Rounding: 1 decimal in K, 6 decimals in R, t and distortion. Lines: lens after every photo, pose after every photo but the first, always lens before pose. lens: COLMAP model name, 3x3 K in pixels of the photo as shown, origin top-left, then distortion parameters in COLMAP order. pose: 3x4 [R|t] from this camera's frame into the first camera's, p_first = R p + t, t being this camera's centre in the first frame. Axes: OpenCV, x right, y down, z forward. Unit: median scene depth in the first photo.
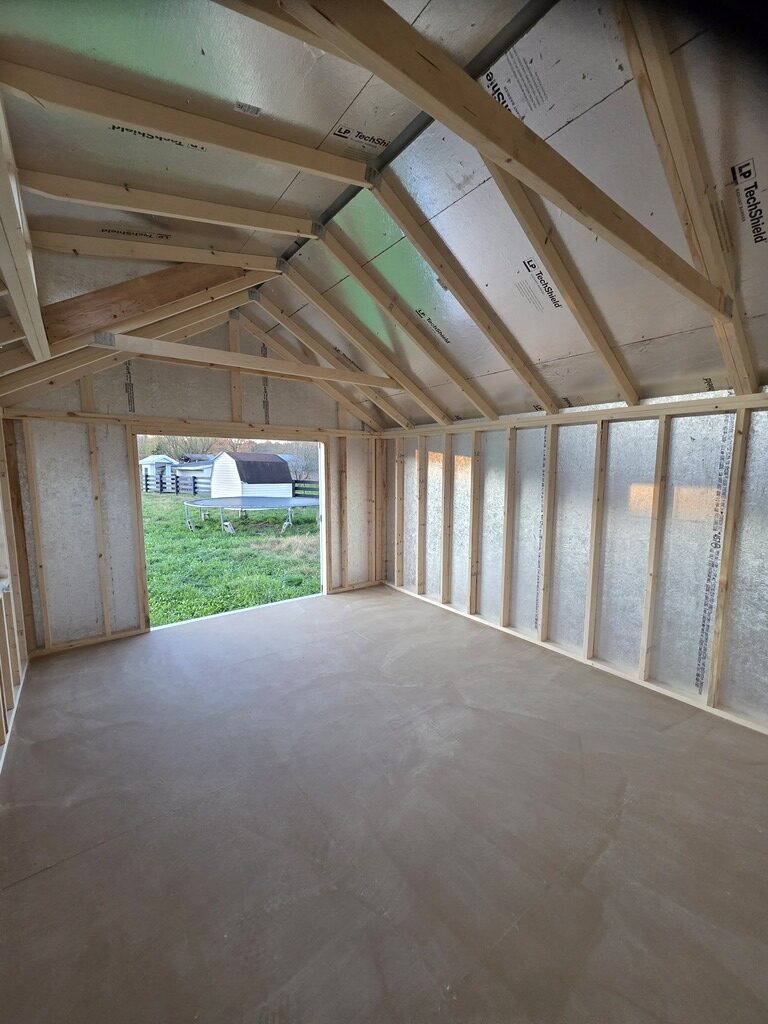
lens RADIAL K [[408.0, 0, 392.8], [0, 408.0, 517.5], [0, 0, 1]] dist [-0.002024, -0.000303]
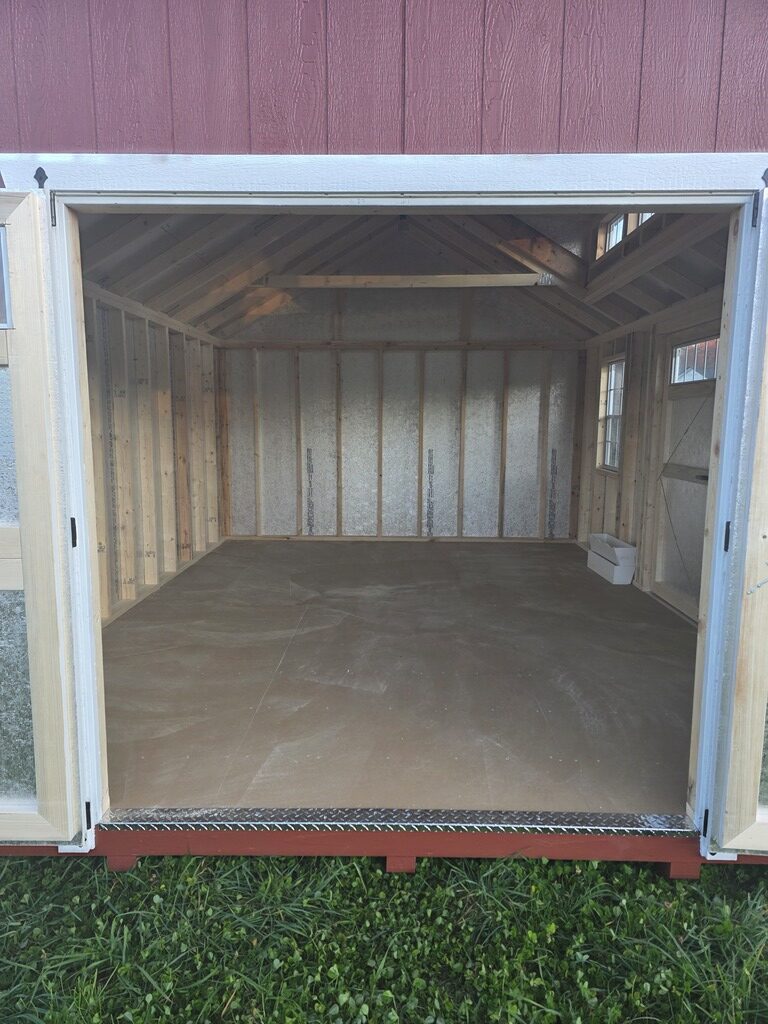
lens RADIAL K [[686.8, 0, 393.2], [0, 686.8, 518.1], [0, 0, 1]] dist [0.040884, -0.001992]
pose [[-0.789432, -0.099374, 0.605741, -0.746879], [0.065701, 0.967461, 0.244340, -0.117413], [-0.610312, 0.232687, -0.757216, 1.572624]]
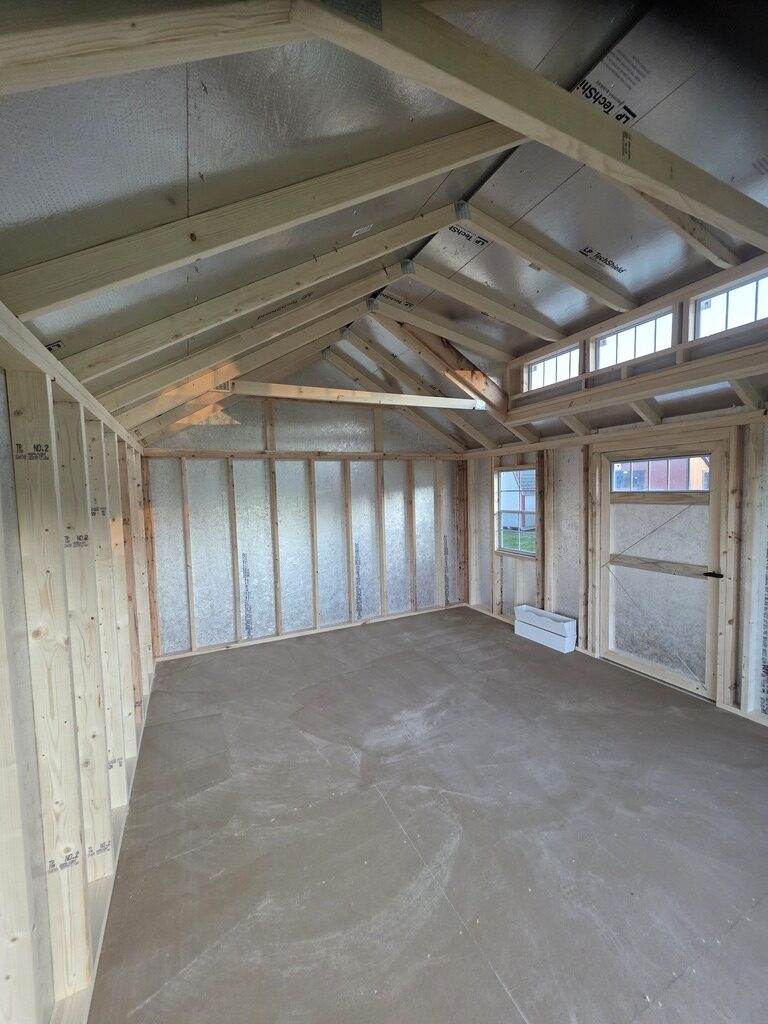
lens RADIAL K [[408.0, 0, 391.5], [0, 408.0, 513.7], [0, 0, 1]] dist [-0.002024, -0.000303]
pose [[-0.981973, 0.009274, 0.188792, -0.038375], [0.043934, 0.982640, 0.180245, -0.152141], [-0.183843, 0.185290, -0.965334, 1.250727]]
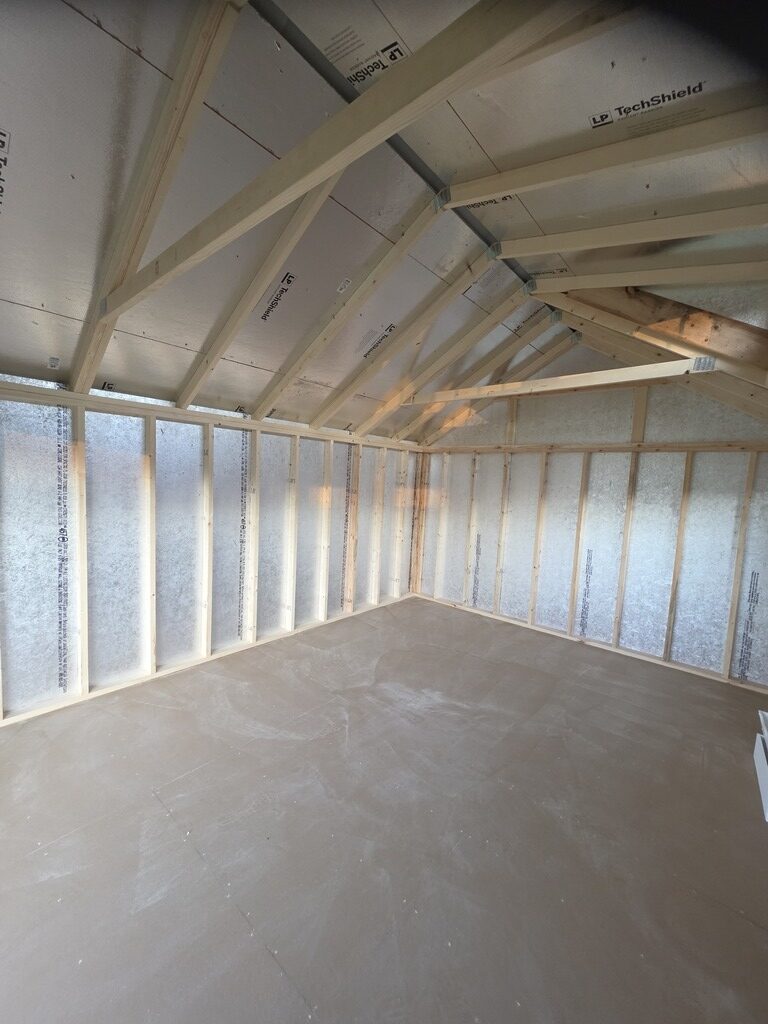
lens RADIAL K [[408.0, 0, 385.5], [0, 408.0, 512.8], [0, 0, 1]] dist [-0.002024, -0.000303]
pose [[-0.205225, -0.097723, 0.973824, -0.630389], [0.071463, 0.990851, 0.114492, -0.101048], [-0.976102, 0.093089, -0.196363, 0.811940]]
